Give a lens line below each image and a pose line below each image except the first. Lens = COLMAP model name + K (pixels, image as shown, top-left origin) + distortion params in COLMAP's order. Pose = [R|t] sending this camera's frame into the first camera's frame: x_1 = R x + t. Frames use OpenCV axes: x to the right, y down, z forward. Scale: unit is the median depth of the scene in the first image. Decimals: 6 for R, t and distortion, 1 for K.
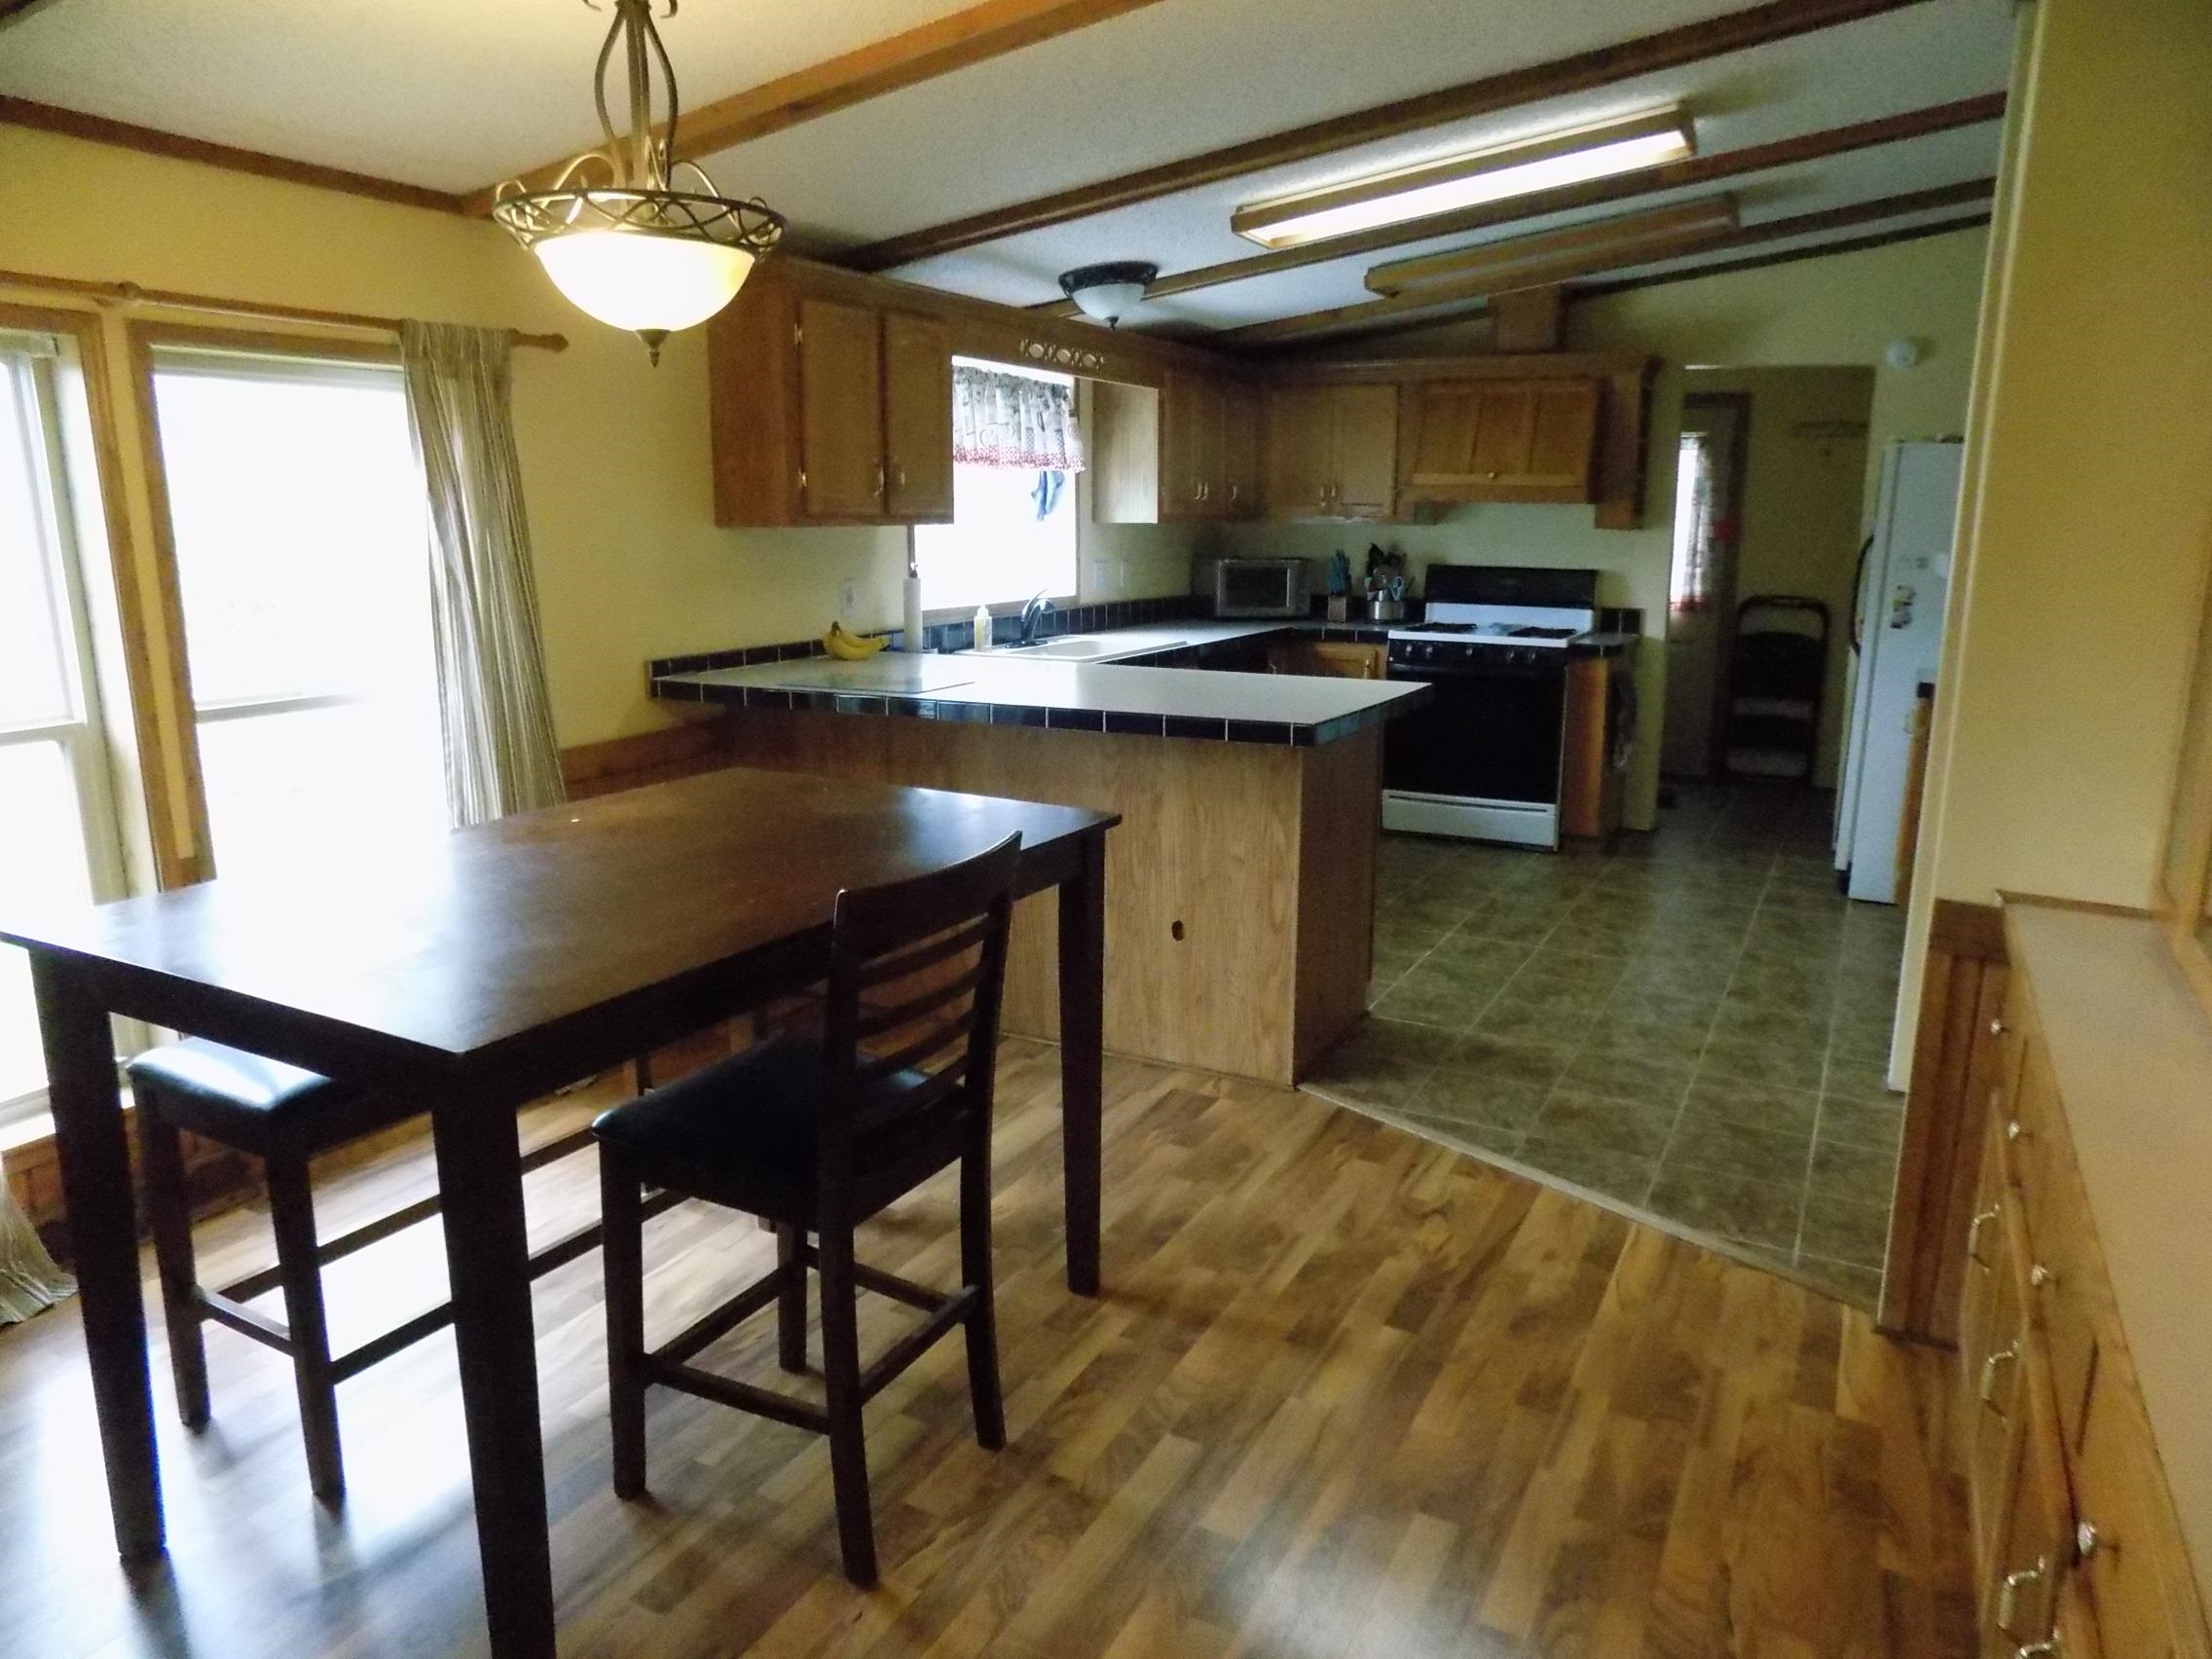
lens RADIAL K [[1500.5, 0, 1120.3], [0, 1500.5, 816.1], [0, 0, 1]] dist [-0.064364, 0.078668]
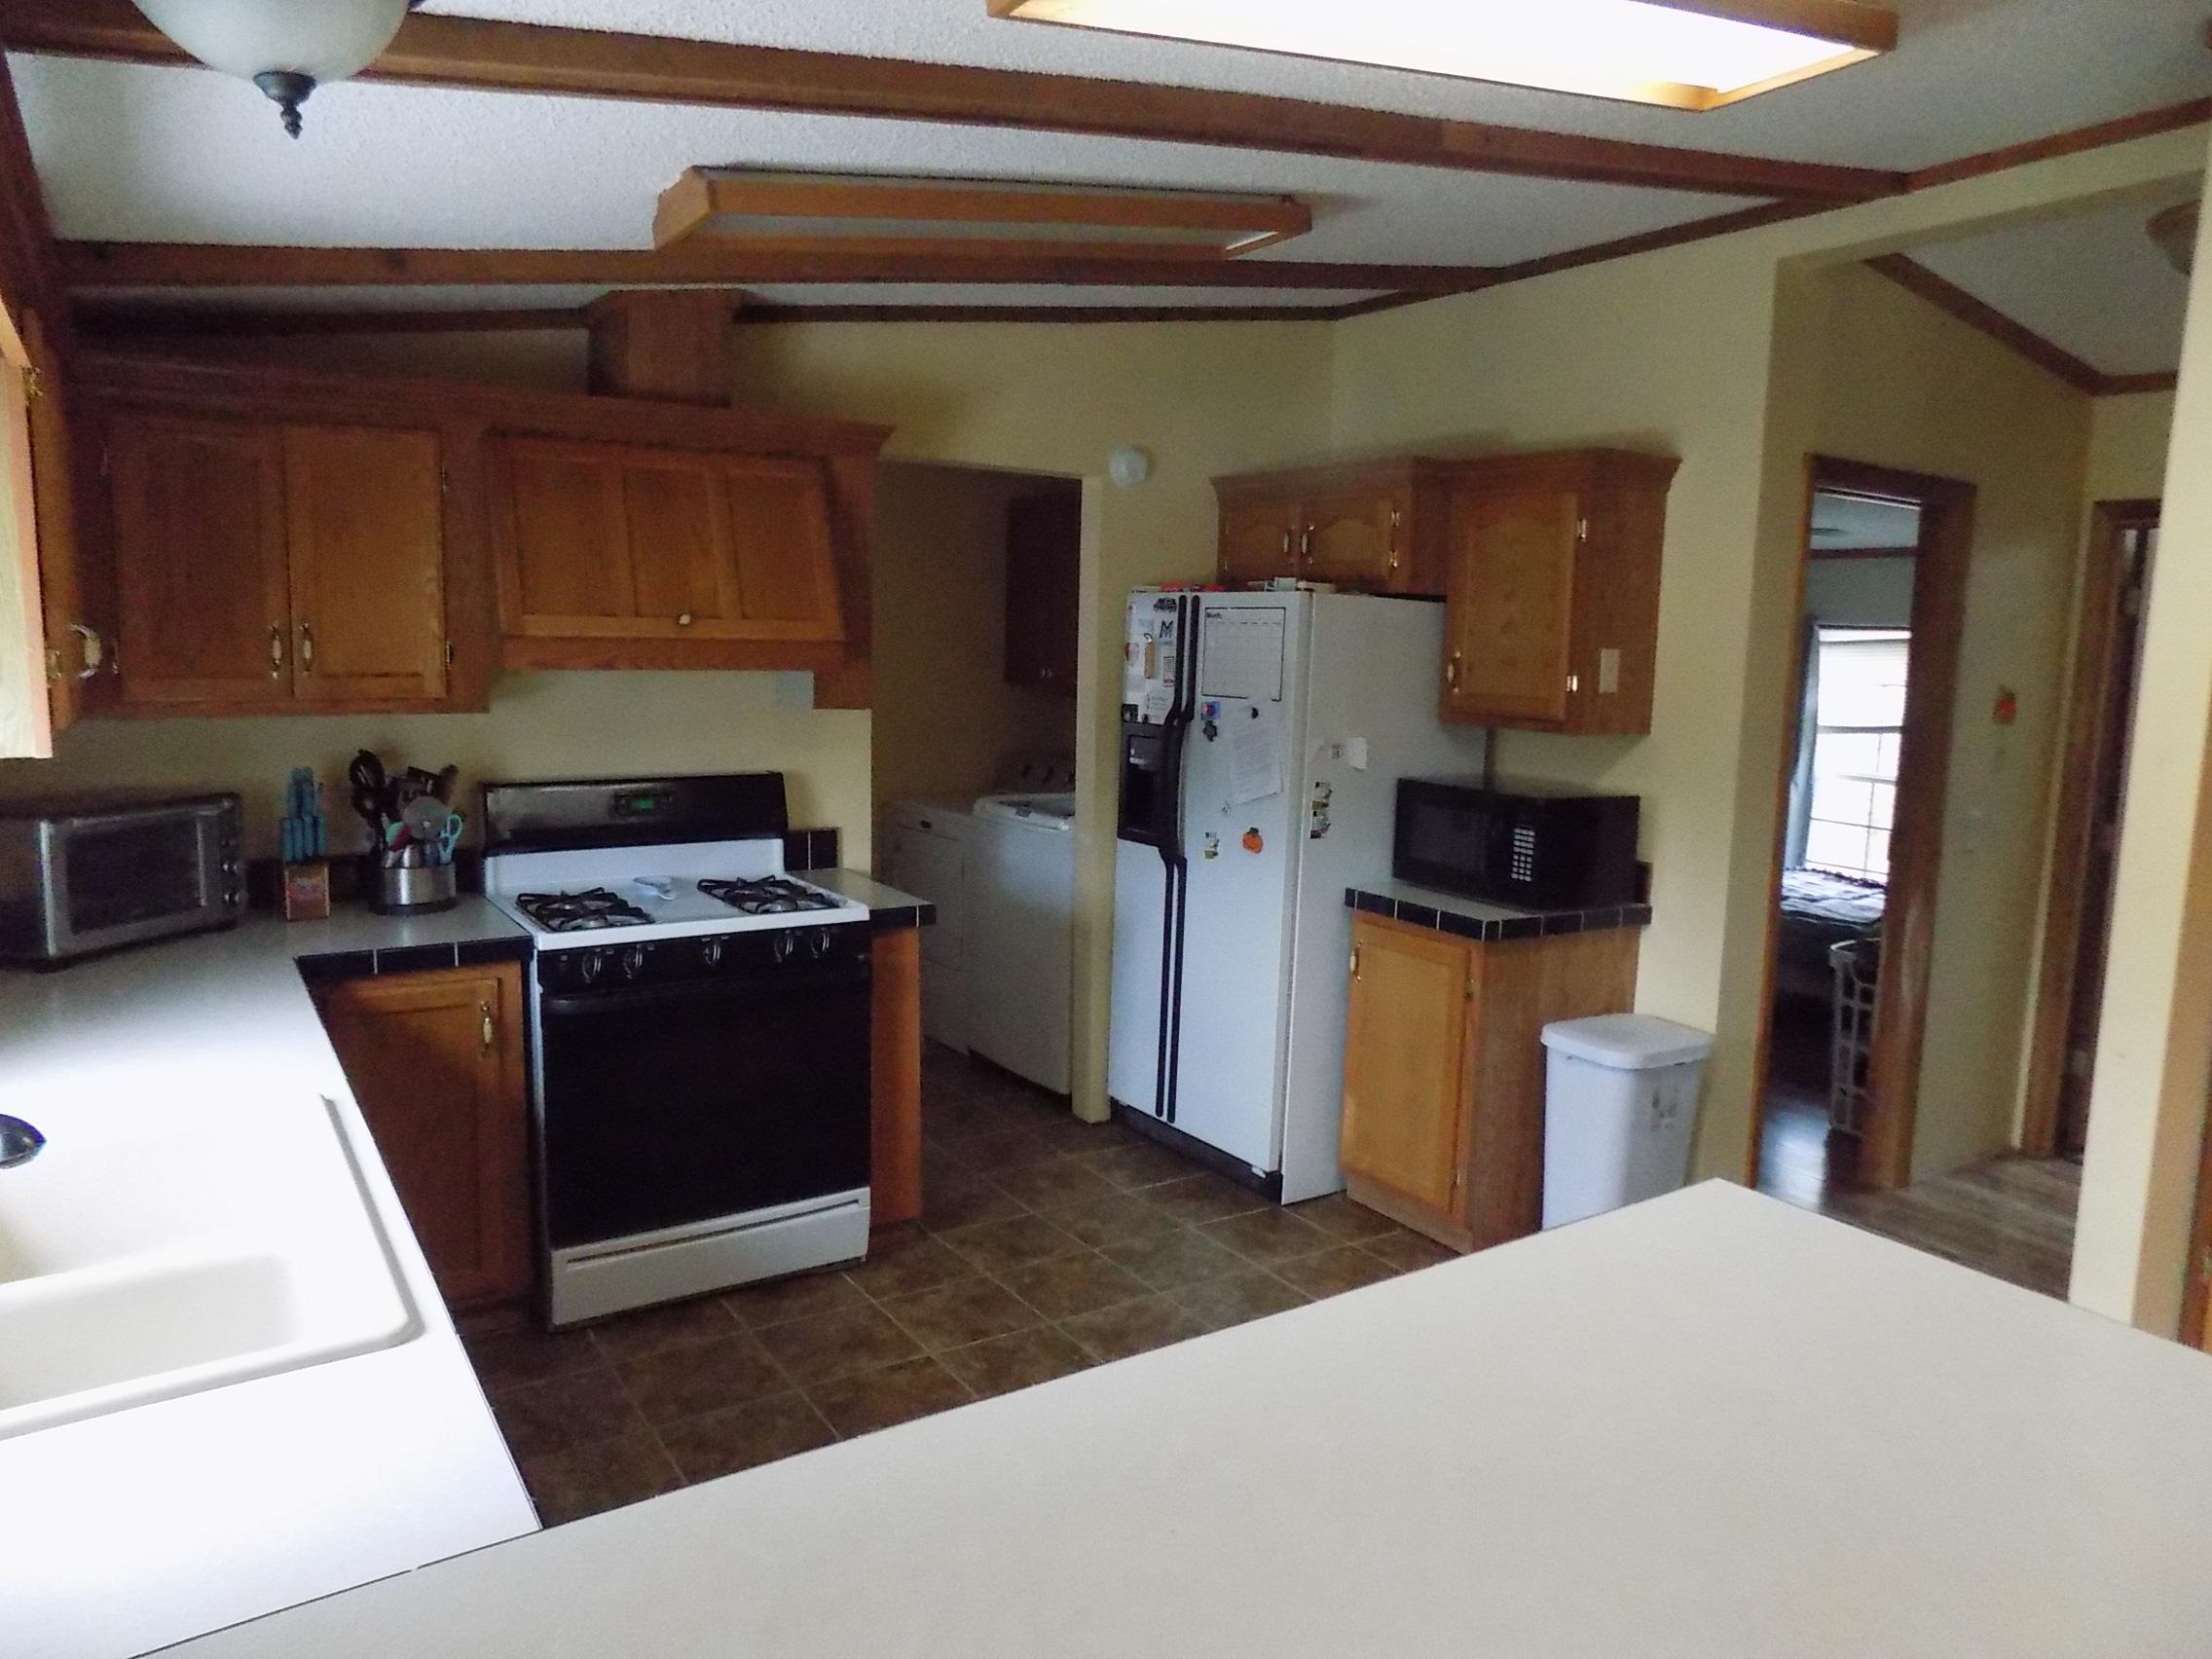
lens RADIAL K [[1500.5, 0, 1102.7], [0, 1500.5, 834.1], [0, 0, 1]] dist [-0.064364, 0.078668]
pose [[0.492242, -0.114039, 0.862956, -0.152306], [0.160746, 0.986239, 0.038639, -0.153494], [-0.855487, 0.119697, 0.503800, 0.625654]]
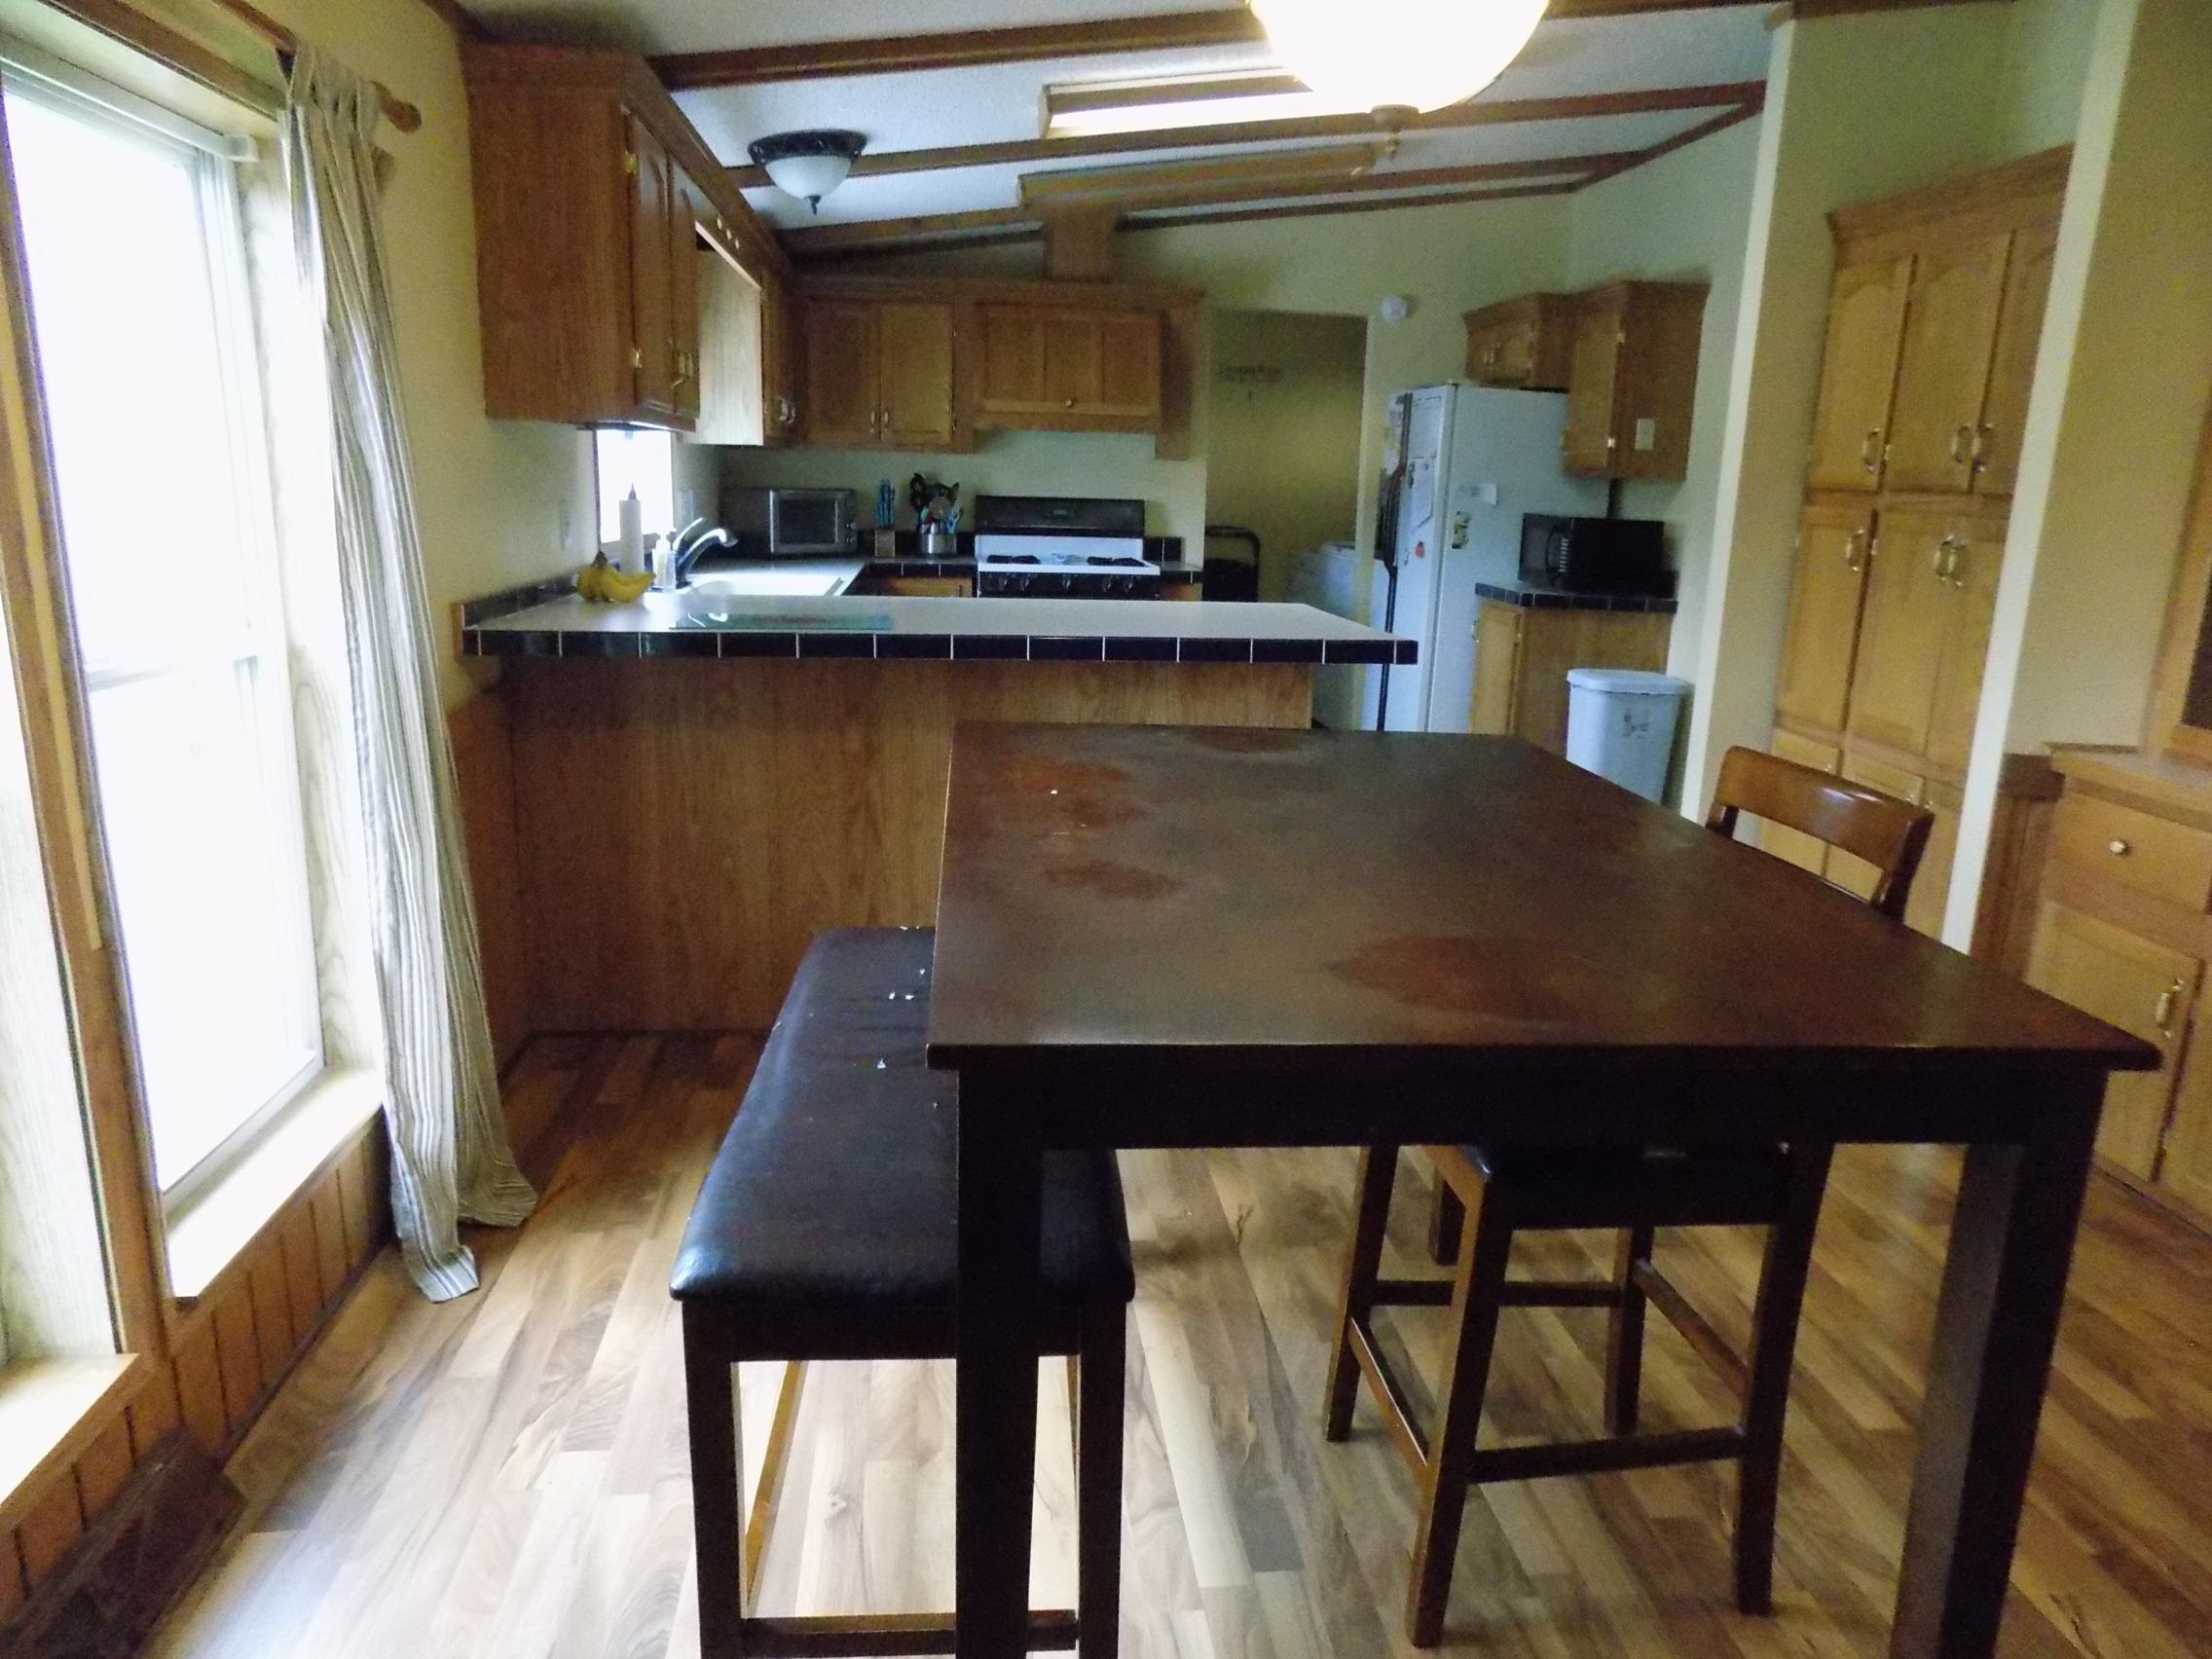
lens RADIAL K [[1500.5, 0, 1108.5], [0, 1500.5, 821.5], [0, 0, 1]] dist [-0.064364, 0.078668]
pose [[0.832238, -0.110122, 0.543373, -0.304188], [0.092489, 0.993918, 0.059773, -0.009954], [-0.546650, 0.000511, 0.837361, 0.160874]]
